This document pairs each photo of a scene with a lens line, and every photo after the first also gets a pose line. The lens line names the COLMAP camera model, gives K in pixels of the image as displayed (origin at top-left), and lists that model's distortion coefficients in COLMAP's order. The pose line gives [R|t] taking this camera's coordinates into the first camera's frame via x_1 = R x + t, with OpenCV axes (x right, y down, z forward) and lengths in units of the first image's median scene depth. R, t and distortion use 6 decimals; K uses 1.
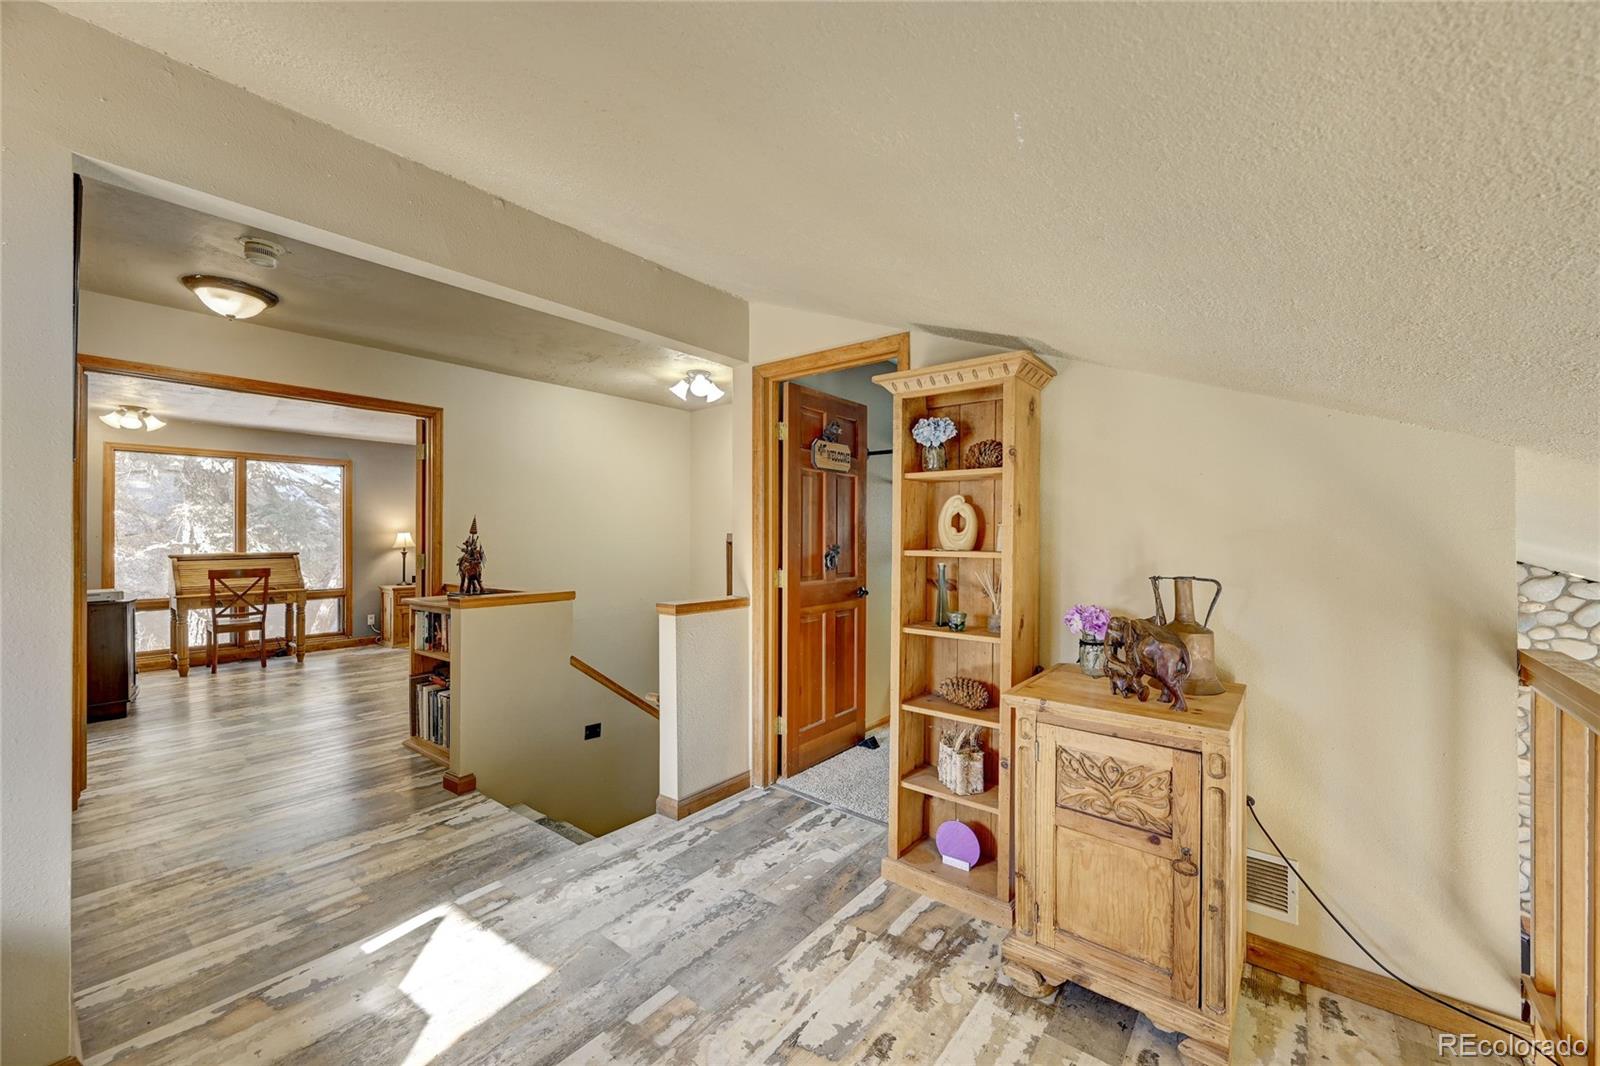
lens RADIAL K [[630.4, 0, 803.1], [0, 630.4, 534.6], [0, 0, 1]] dist [-0.002263, 0.000630]
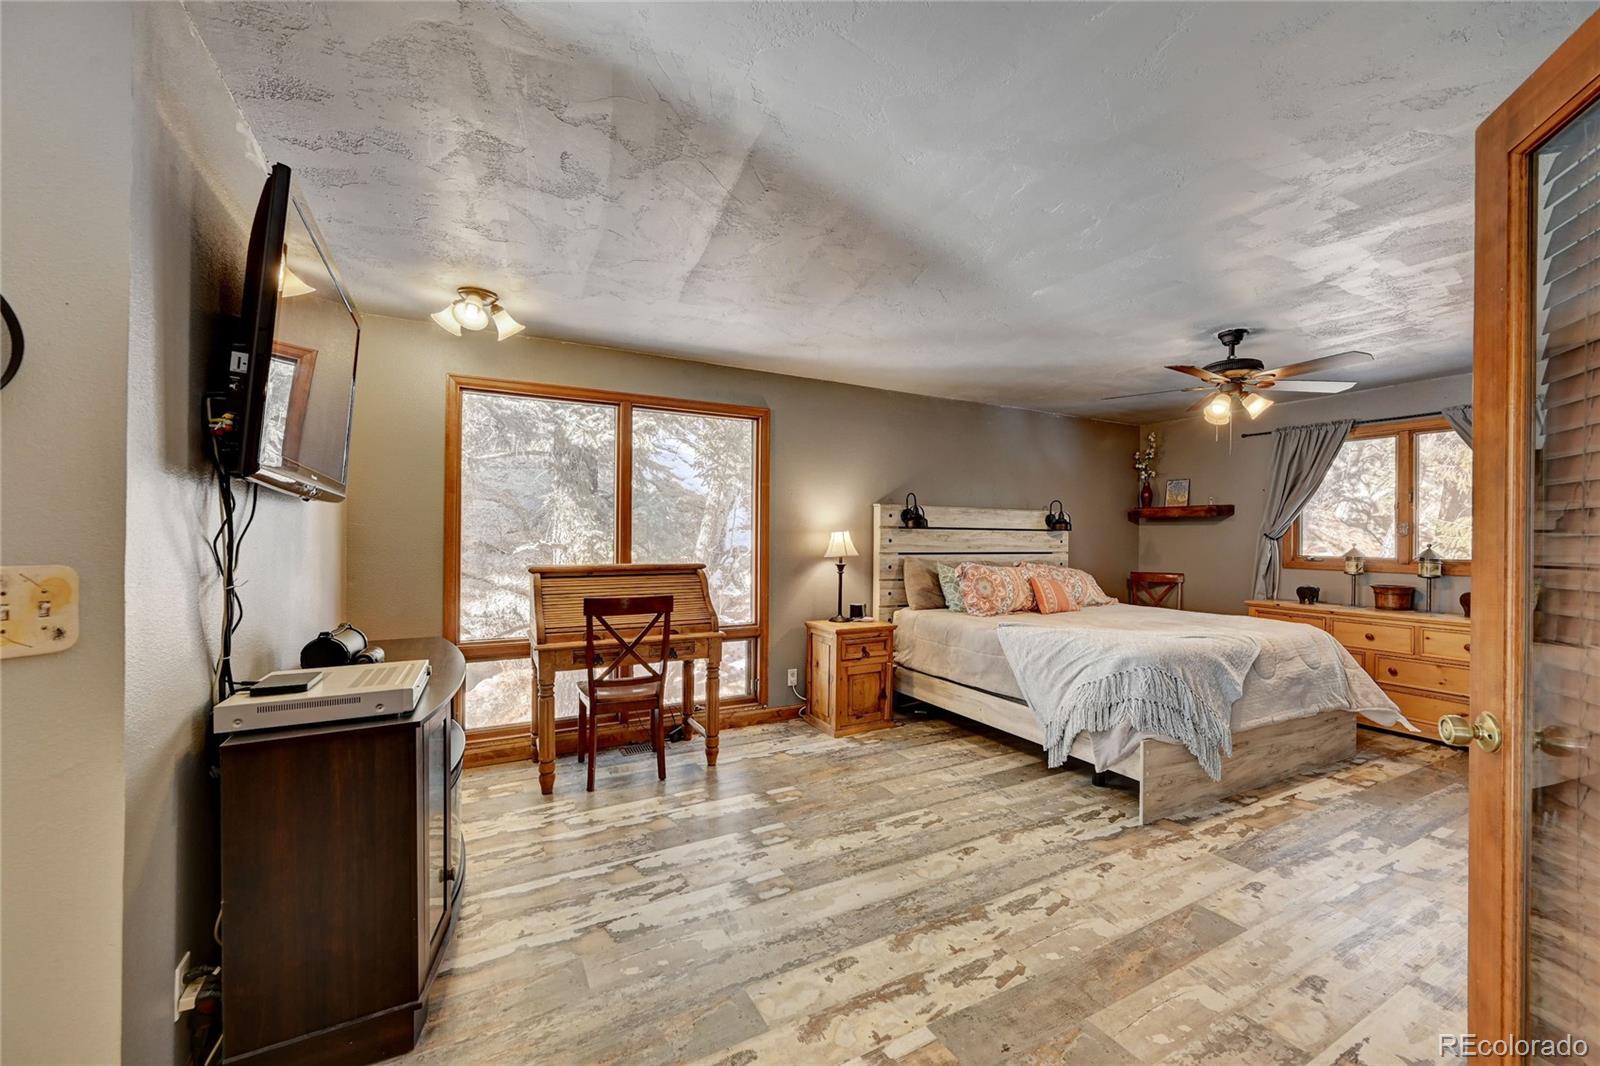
lens RADIAL K [[630.4, 0, 803.1], [0, 630.4, 534.6], [0, 0, 1]] dist [-0.002263, 0.000630]
pose [[0.918242, -0.003126, -0.396007, -0.500839], [-0.001429, 0.999936, -0.011208, 0.007839], [0.396017, 0.010858, 0.918179, 0.518821]]
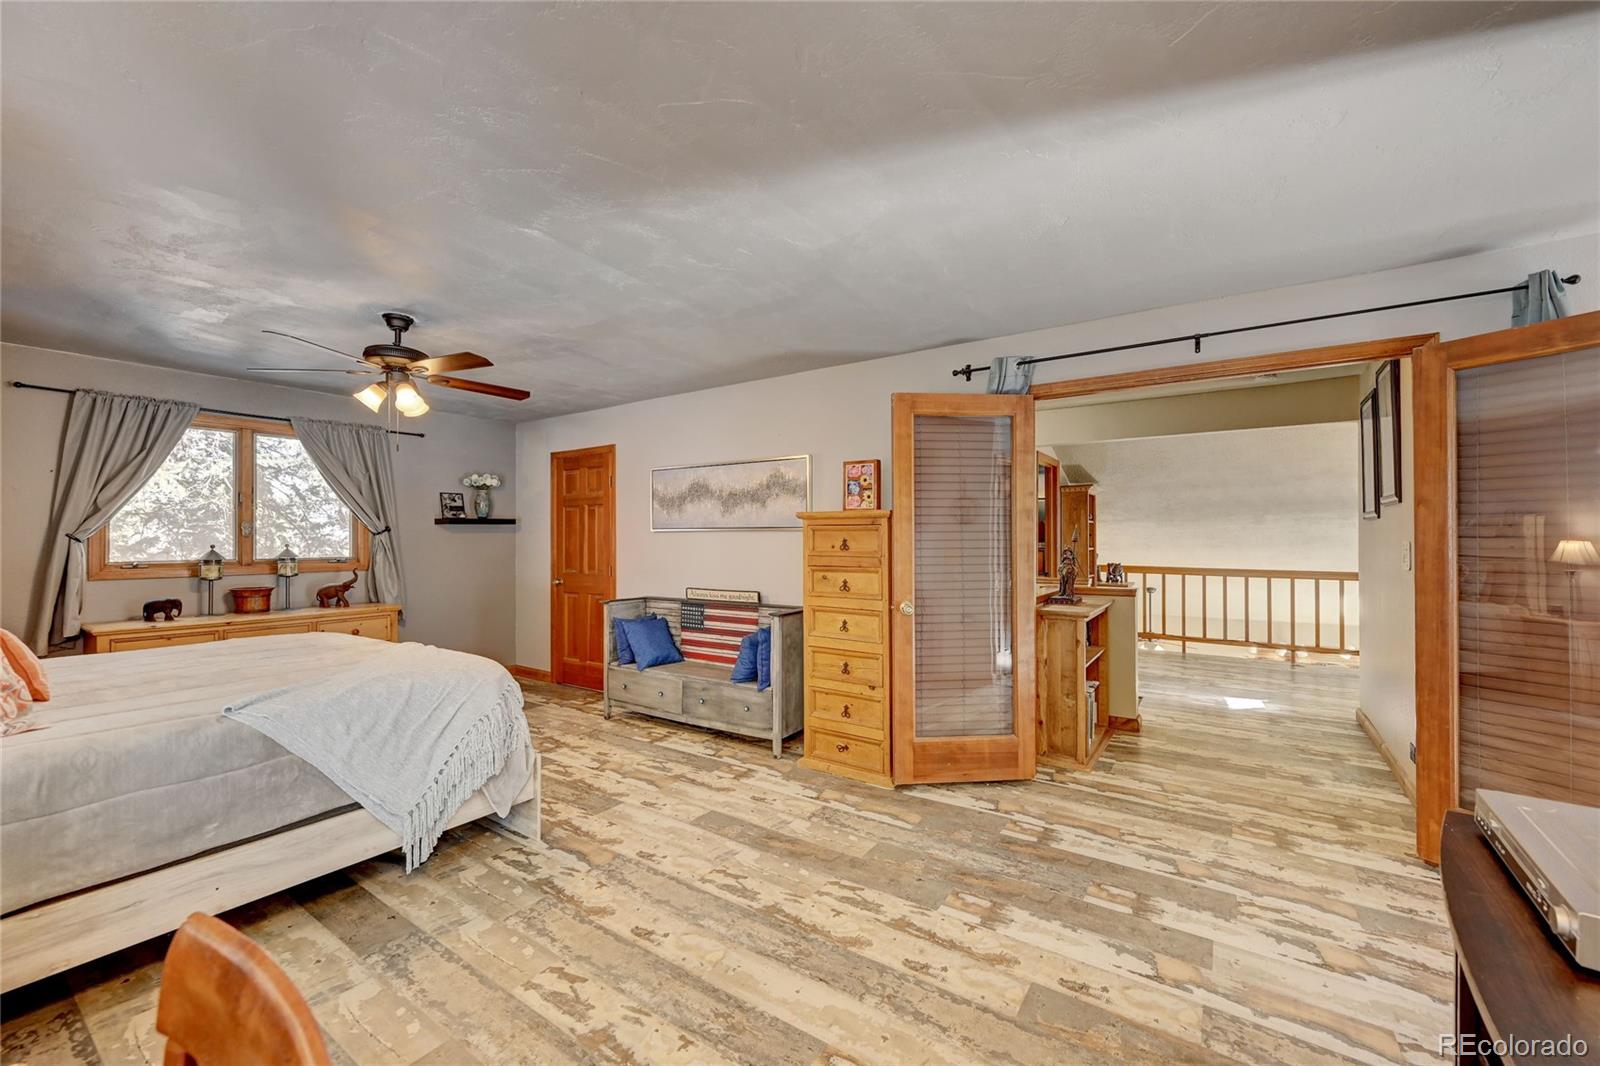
lens RADIAL K [[630.4, 0, 803.1], [0, 630.4, 534.6], [0, 0, 1]] dist [-0.002263, 0.000630]
pose [[-0.072352, -0.002468, 0.997376, -0.918826], [0.006499, 0.999975, 0.002946, -0.000312], [-0.997358, 0.006695, -0.072335, 0.896564]]
